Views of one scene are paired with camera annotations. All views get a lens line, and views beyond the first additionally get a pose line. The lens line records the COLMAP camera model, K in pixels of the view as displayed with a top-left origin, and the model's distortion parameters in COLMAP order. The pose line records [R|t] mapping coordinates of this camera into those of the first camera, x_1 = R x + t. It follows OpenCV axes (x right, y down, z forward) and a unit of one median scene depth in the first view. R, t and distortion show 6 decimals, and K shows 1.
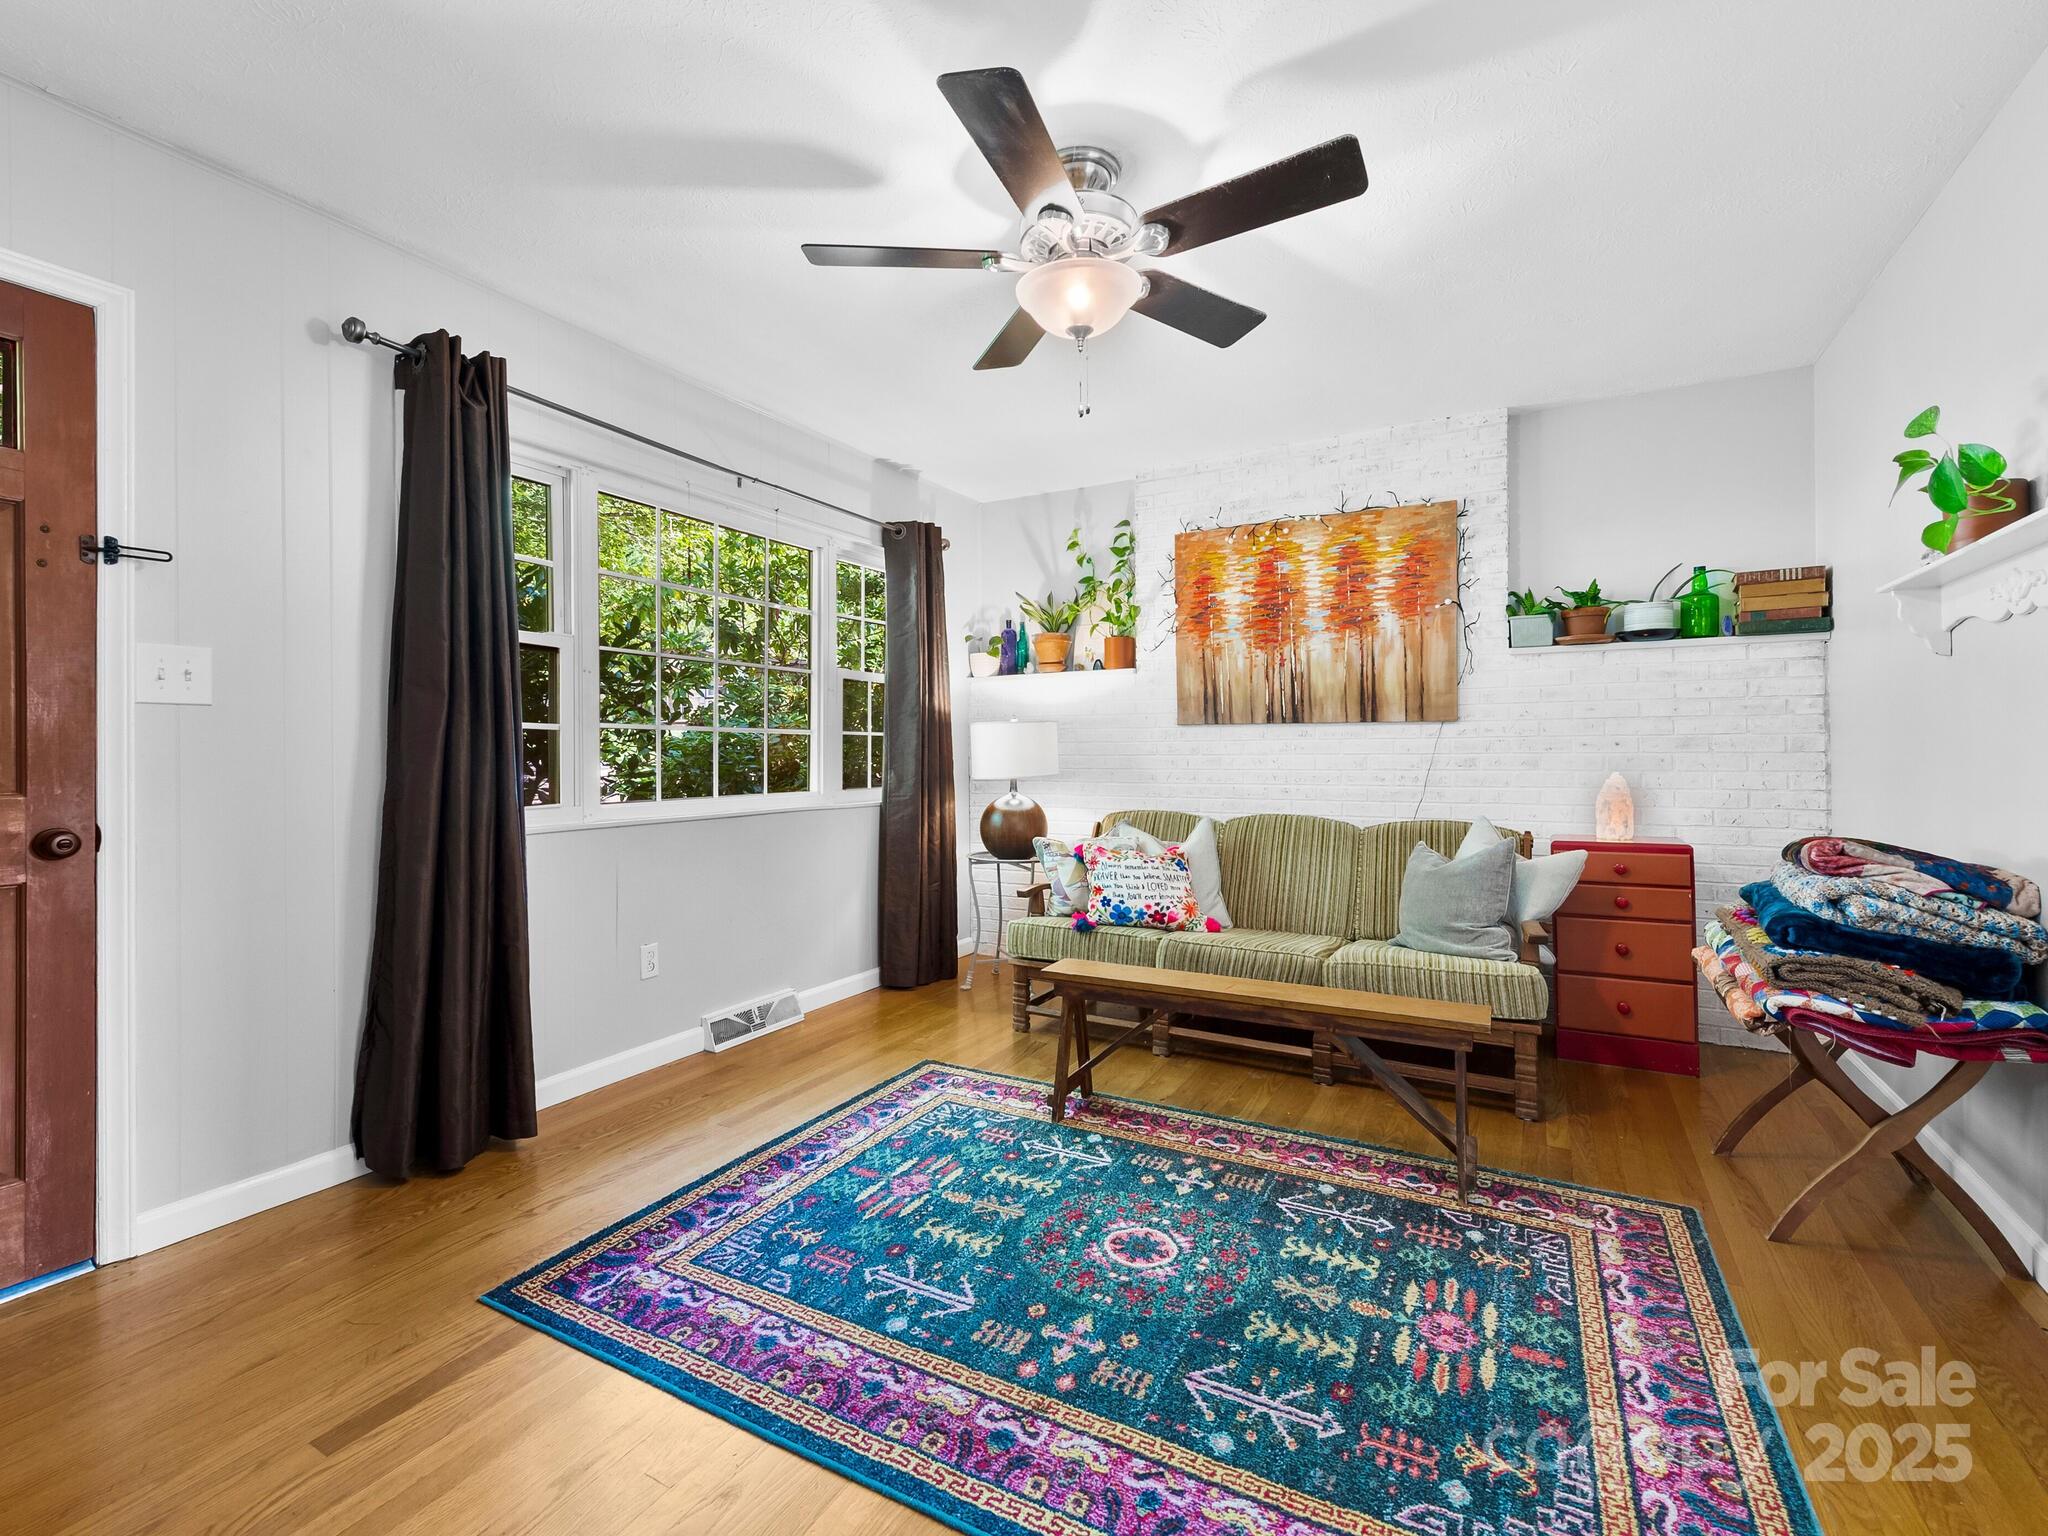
lens RADIAL K [[918.8, 0, 1038.3], [0, 918.8, 760.0], [0, 0, 1]] dist [0.018451, -0.005346]
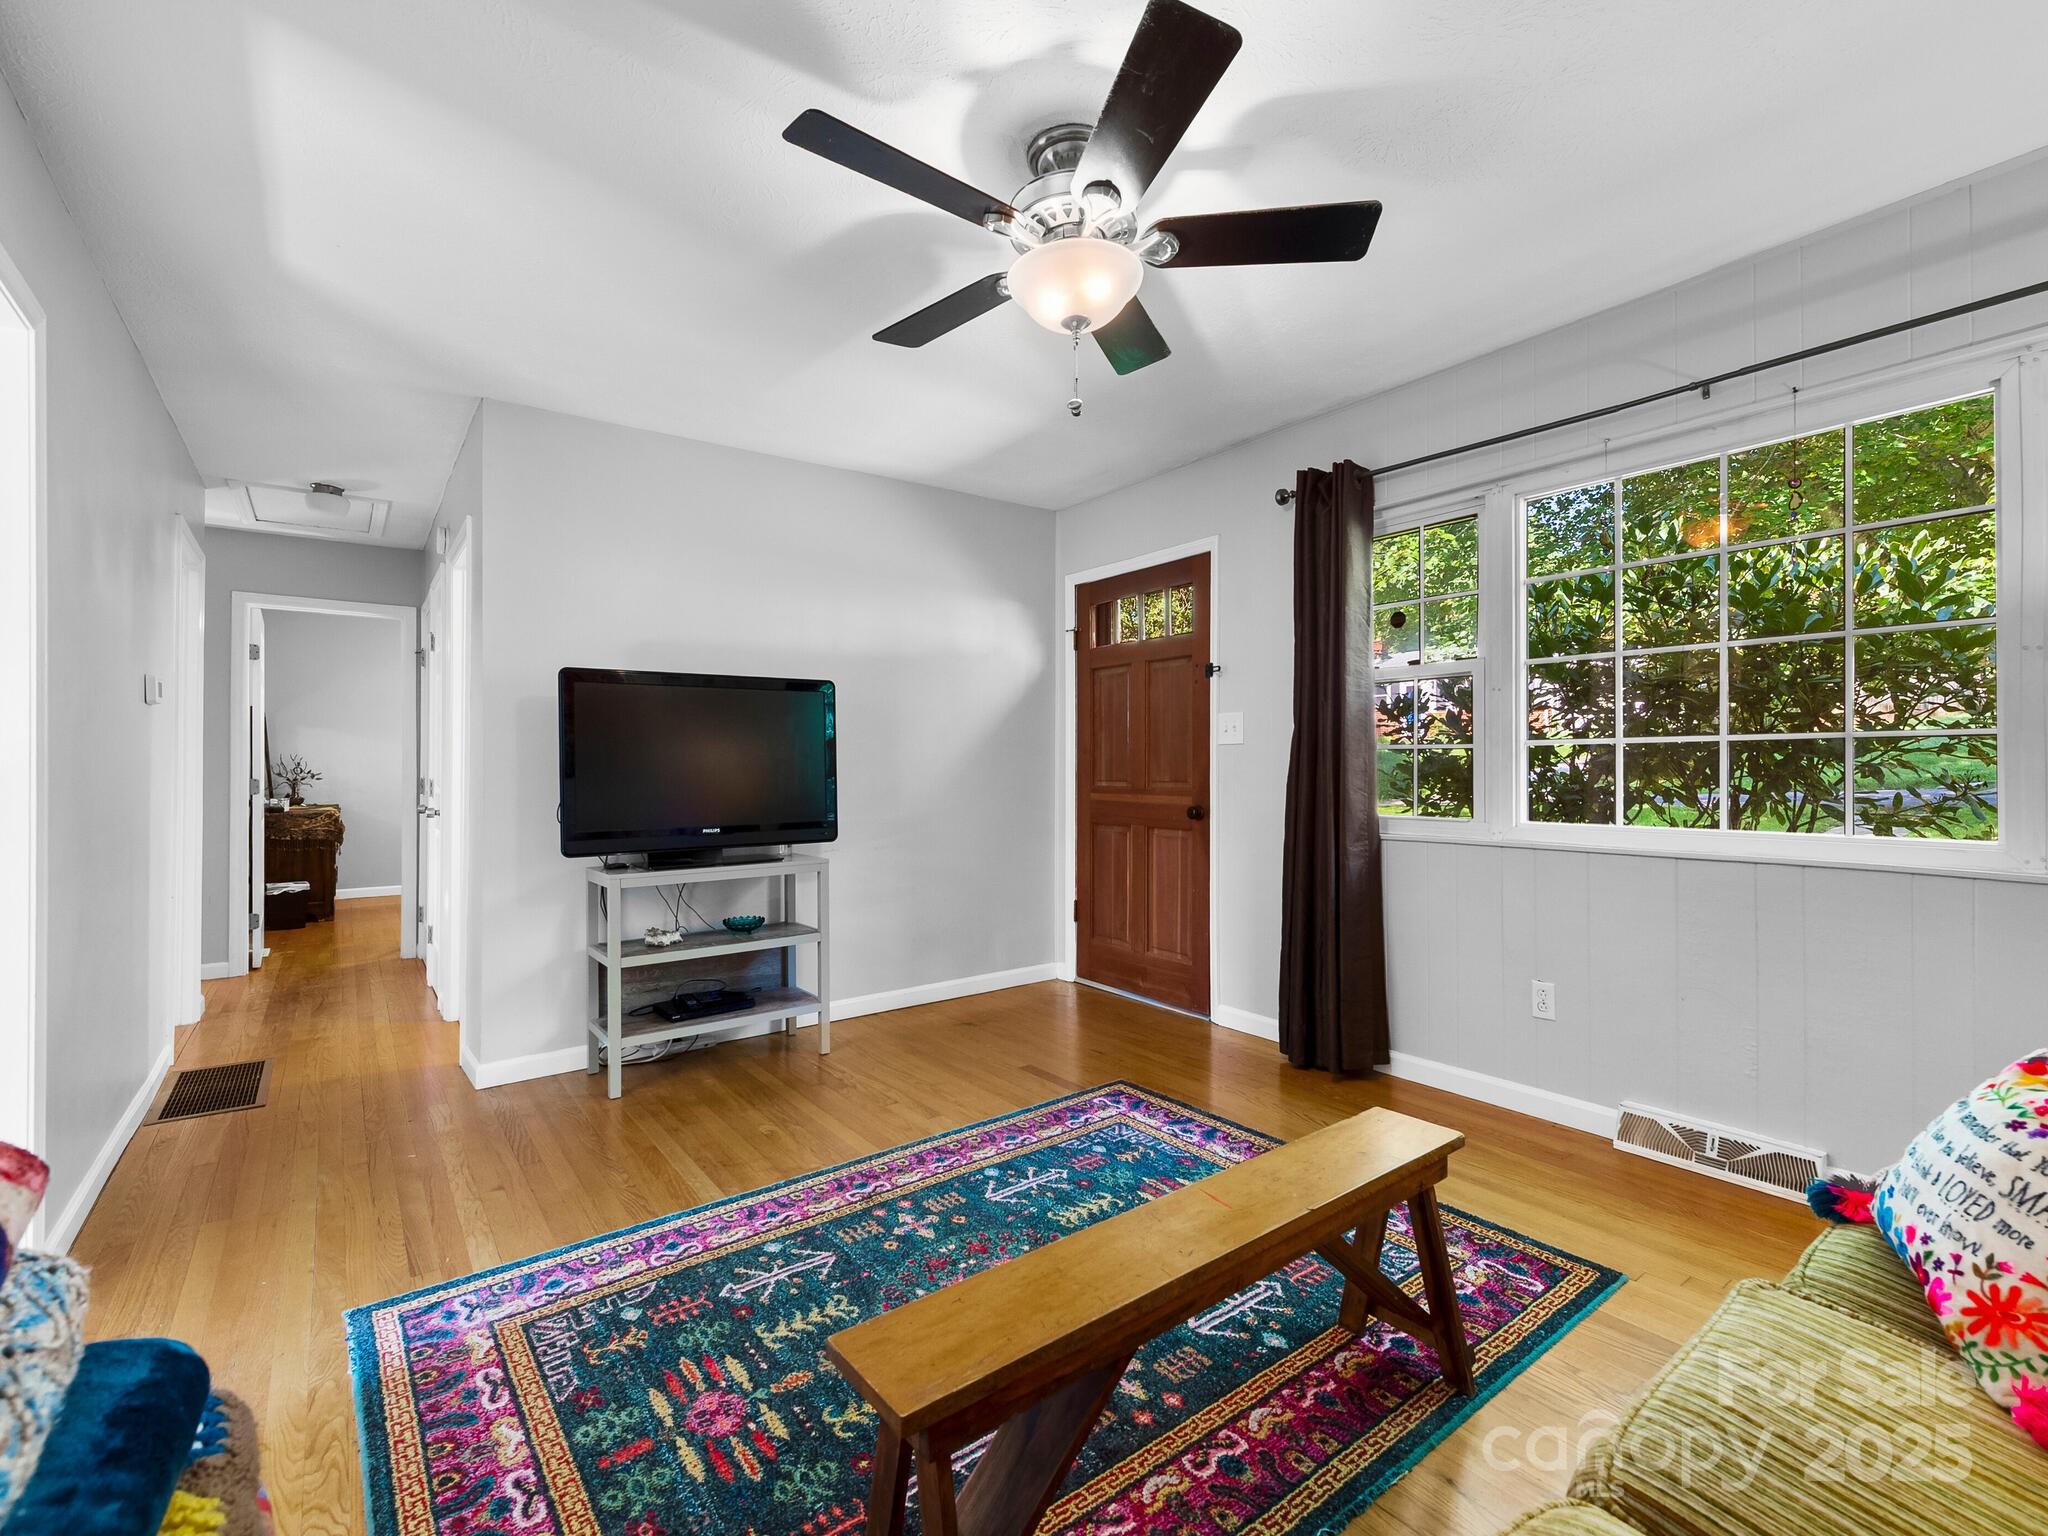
lens RADIAL K [[918.8, 0, 1000.9], [0, 918.8, 772.5], [0, 0, 1]] dist [0.018451, -0.005346]
pose [[-0.436817, 0.013750, -0.899445, 1.094233], [-0.000935, 0.999876, 0.015739, -0.035720], [0.899550, 0.007717, -0.436749, 1.588052]]
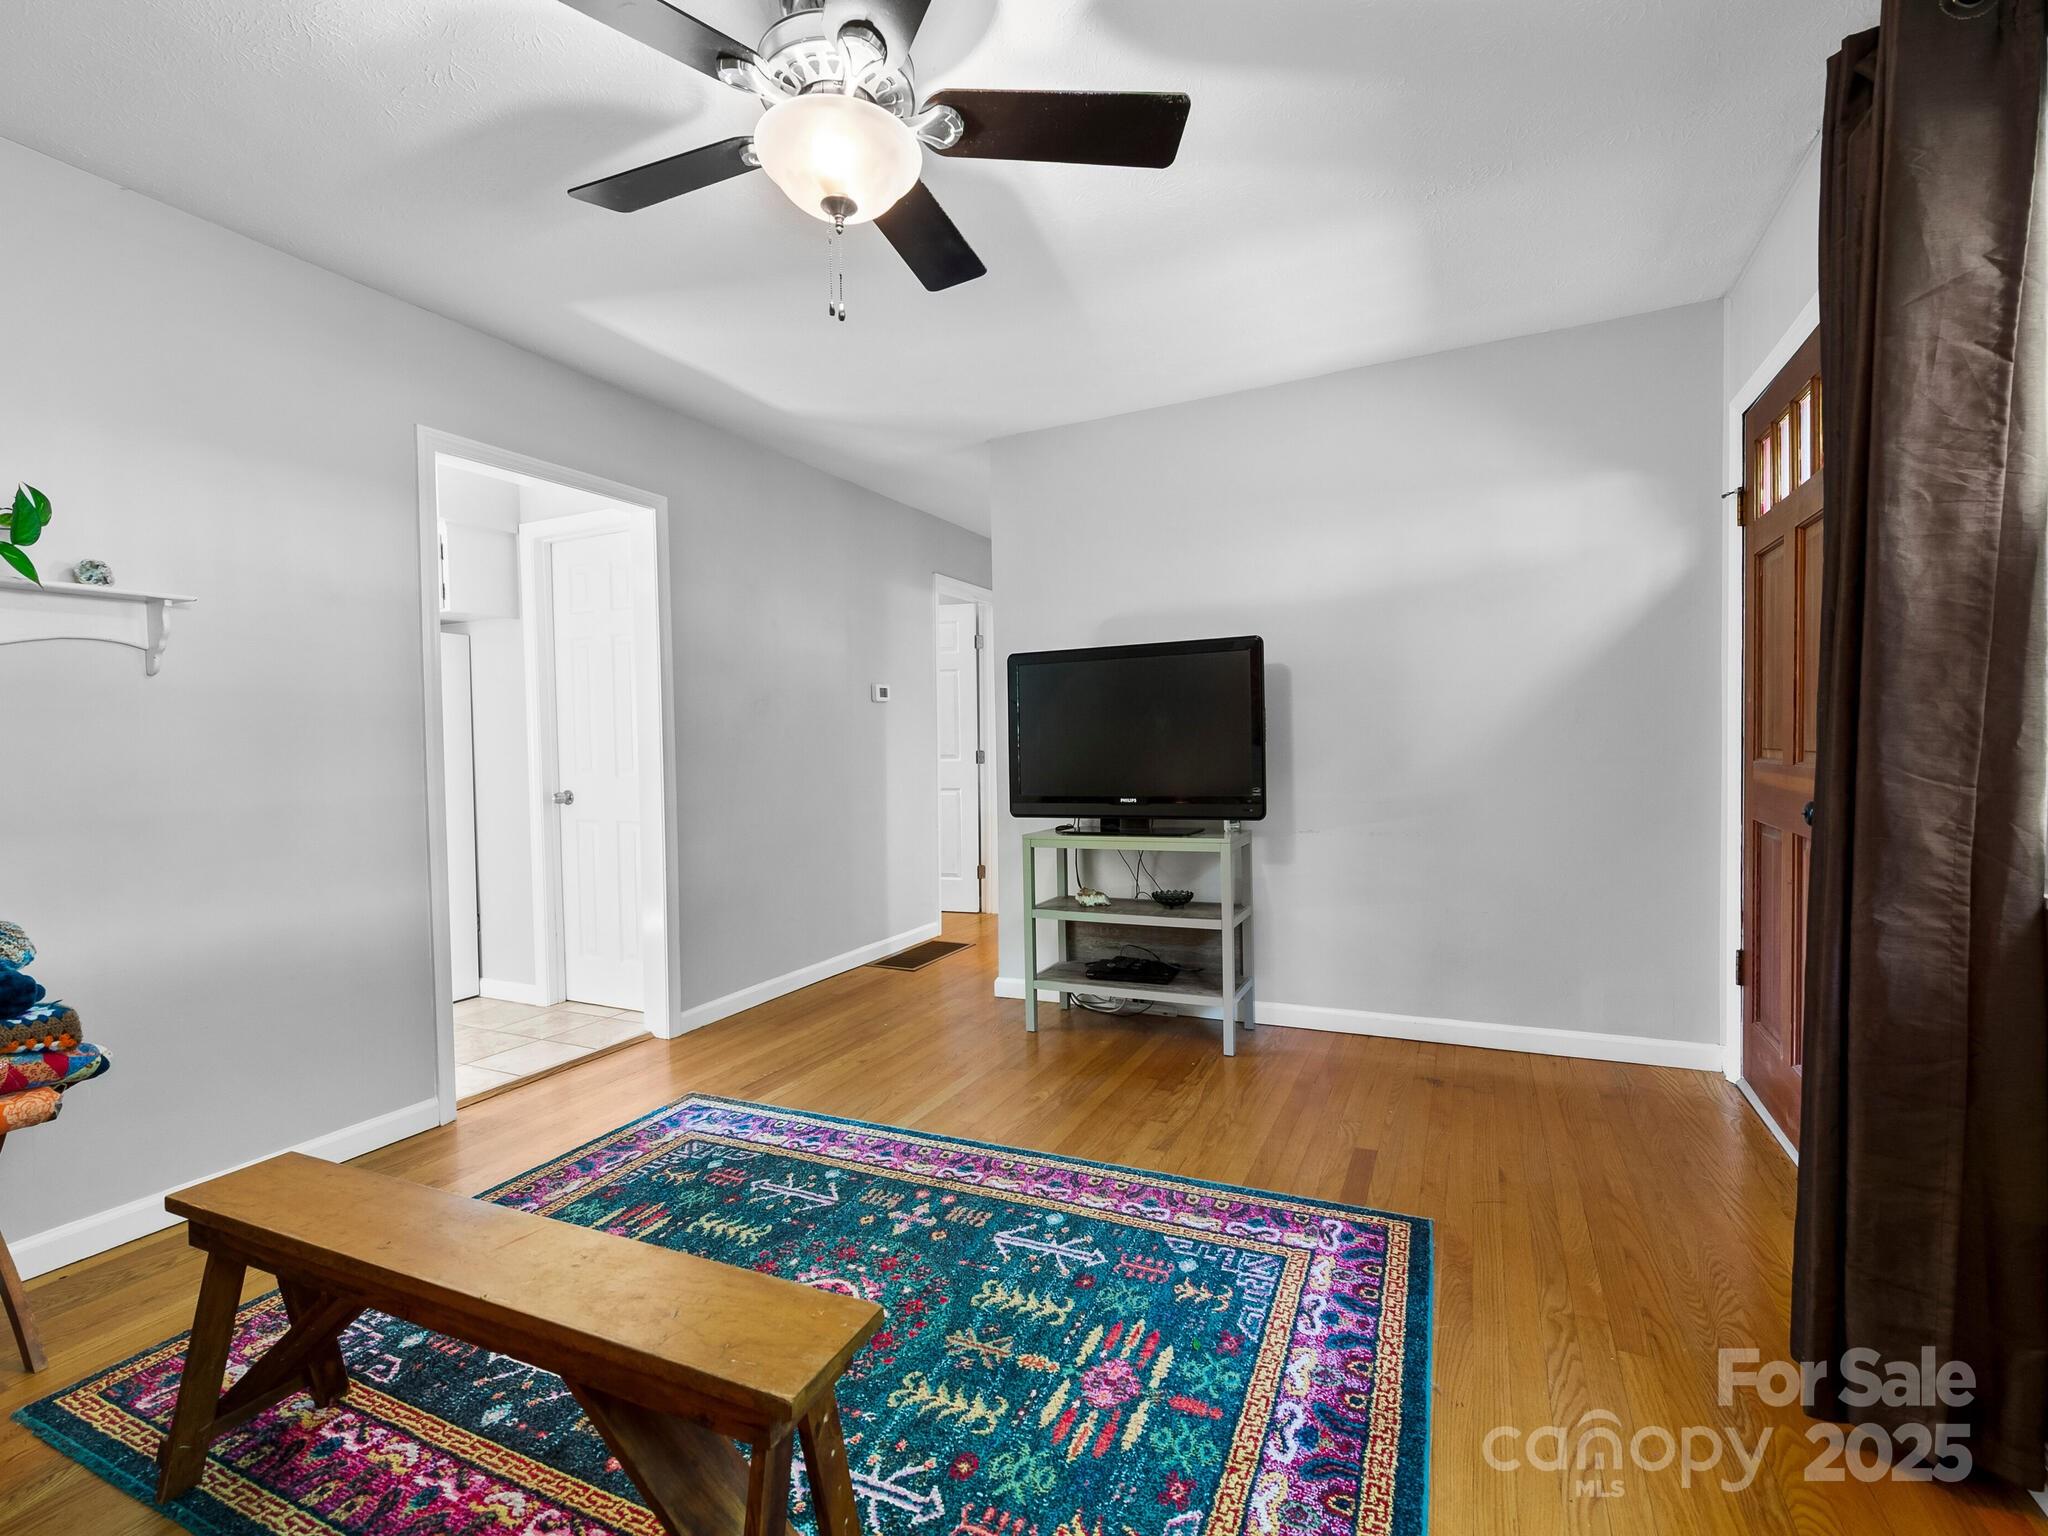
lens RADIAL K [[918.8, 0, 1027.6], [0, 918.8, 765.2], [0, 0, 1]] dist [0.018451, -0.005346]
pose [[-0.998330, 0.028865, -0.050037, -0.071042], [0.027157, 0.999036, 0.034490, -0.029856], [0.050985, 0.033074, -0.998152, 2.127344]]
